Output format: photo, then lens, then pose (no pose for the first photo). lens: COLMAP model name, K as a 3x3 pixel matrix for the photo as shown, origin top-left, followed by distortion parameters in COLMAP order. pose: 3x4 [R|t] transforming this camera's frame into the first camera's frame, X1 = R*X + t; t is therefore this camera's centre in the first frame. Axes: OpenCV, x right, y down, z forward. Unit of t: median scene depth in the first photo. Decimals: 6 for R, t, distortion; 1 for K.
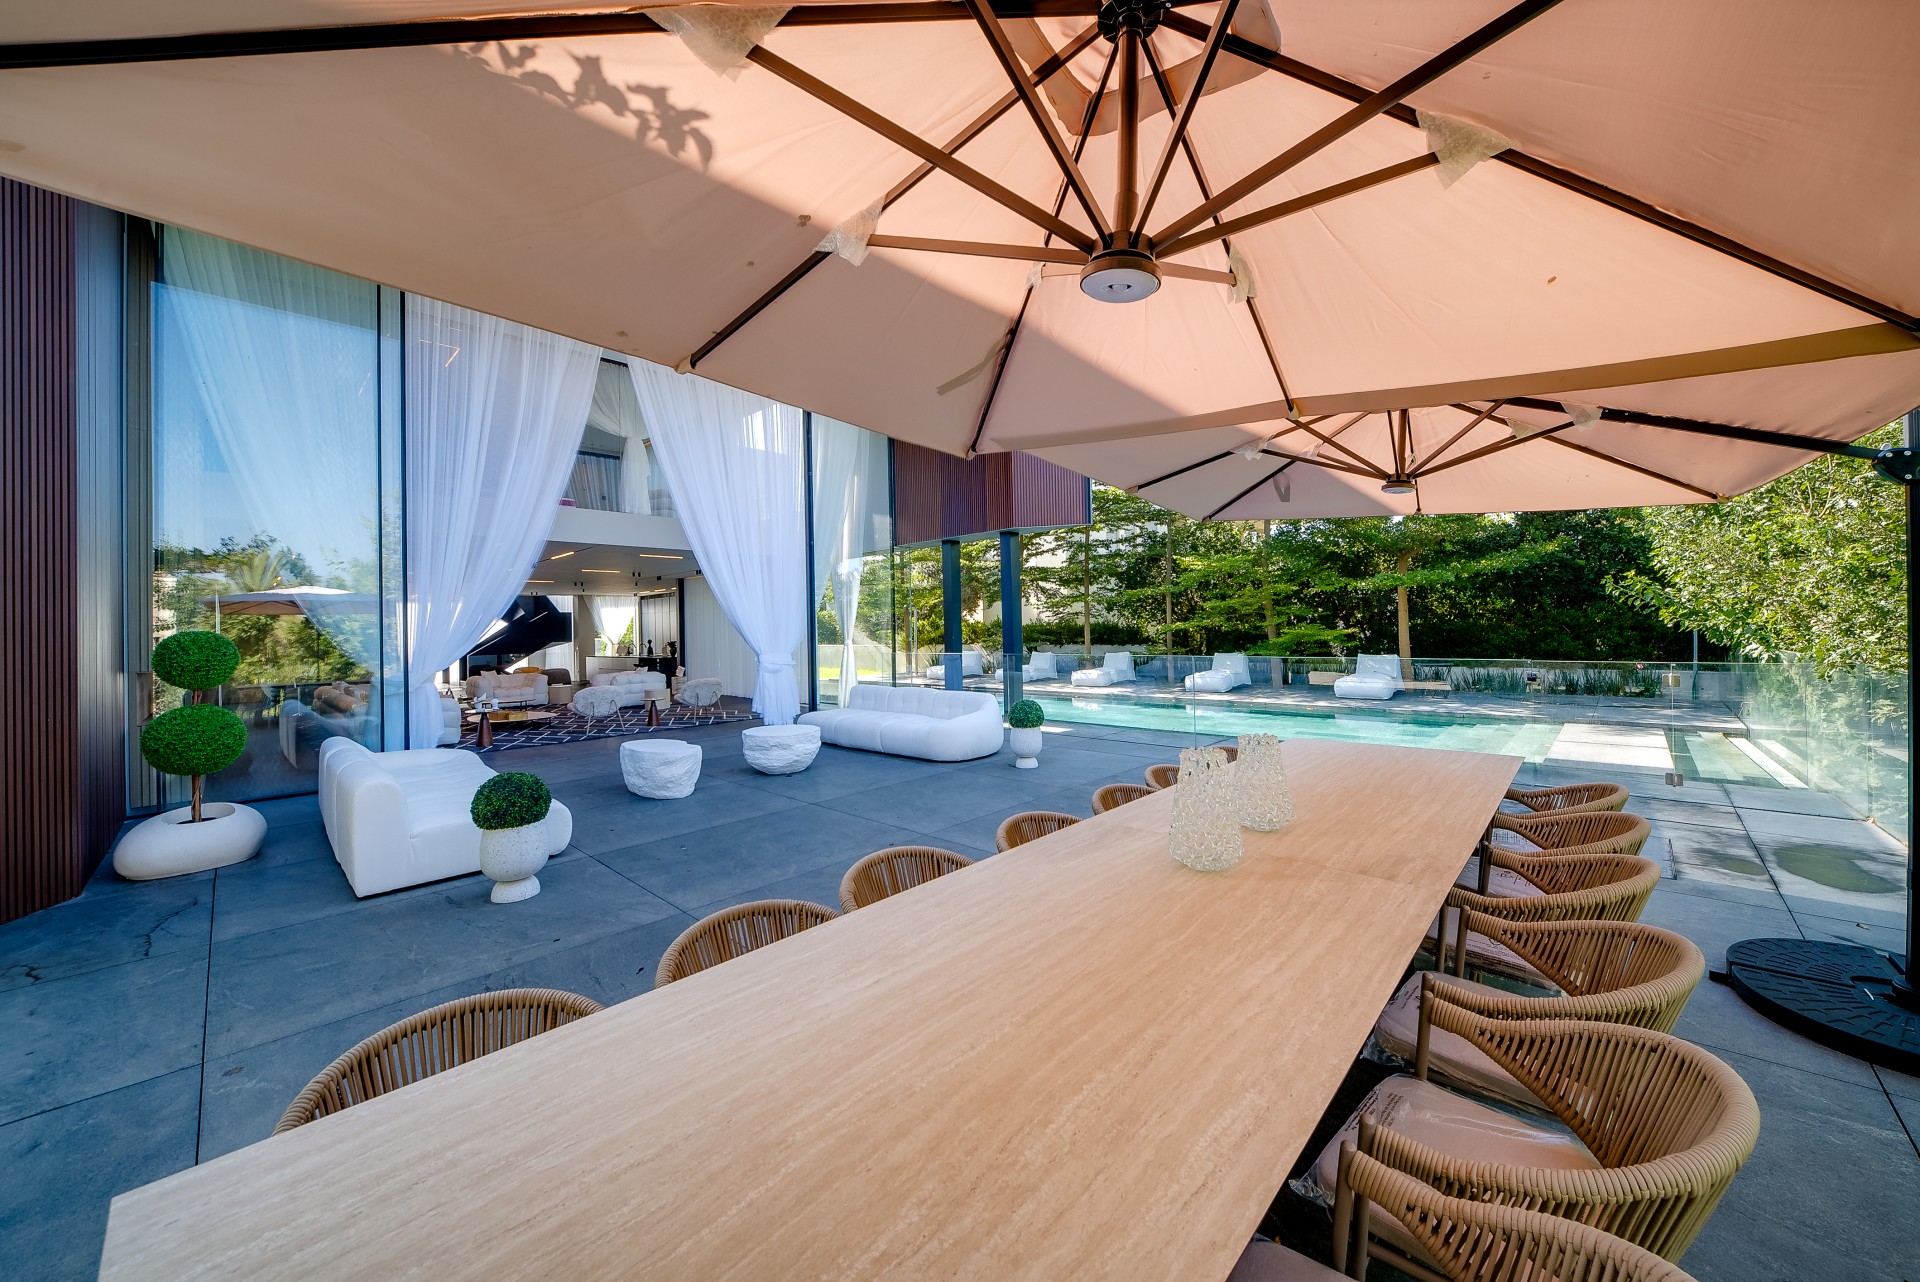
lens RADIAL K [[764.1, 0, 962.7], [0, 764.1, 615.2], [0, 0, 1]] dist [0.000138, 0.000005]
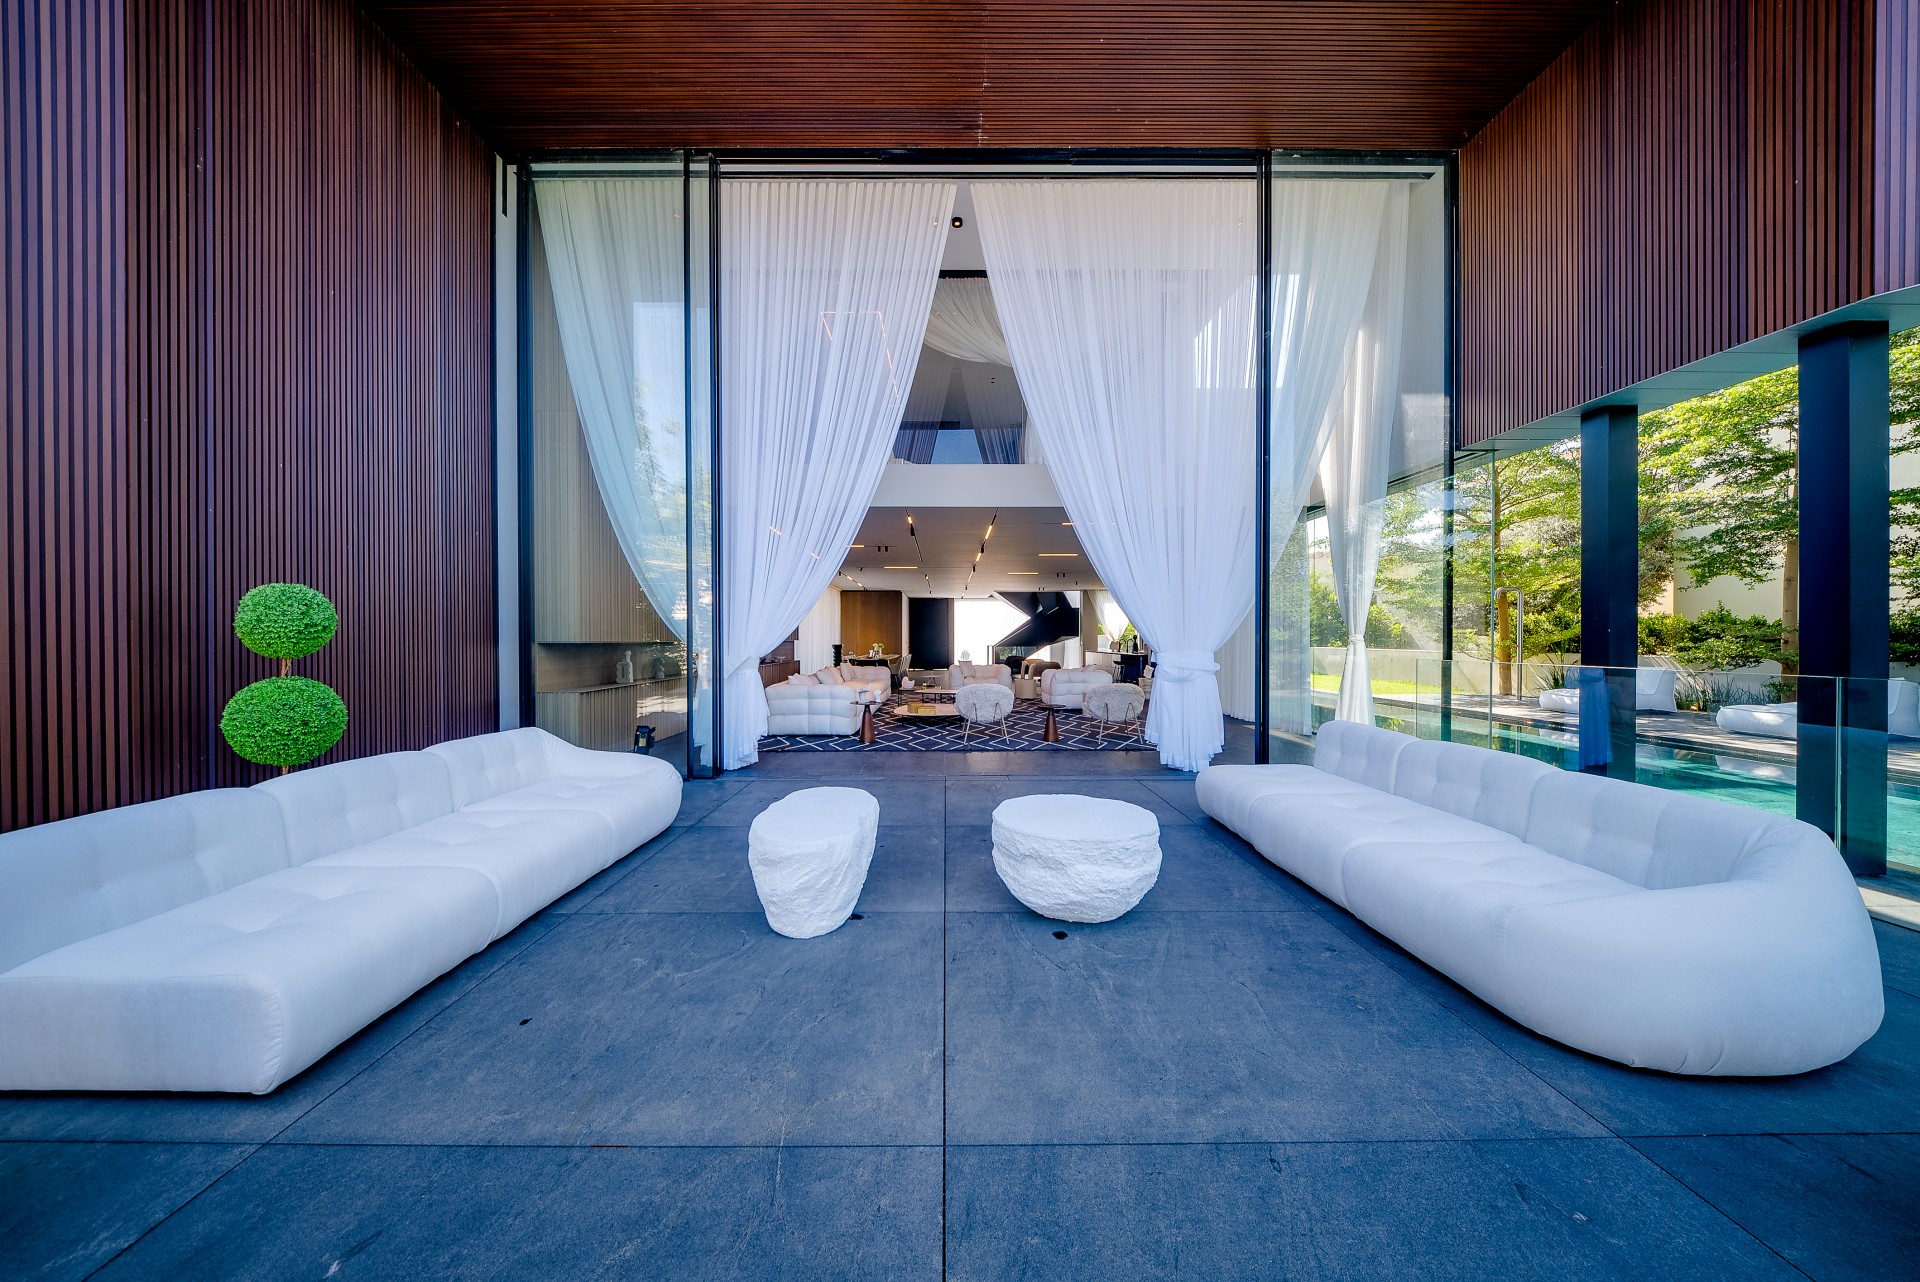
lens RADIAL K [[664.5, 0, 960.0], [0, 664.5, 641.0], [0, 0, 1]] dist [0.000241, 0.000036]
pose [[0.712690, 0.026908, -0.700963, -0.008001], [-0.007303, 0.999494, 0.030943, 0.019615], [0.701441, -0.016933, 0.712526, 0.351753]]
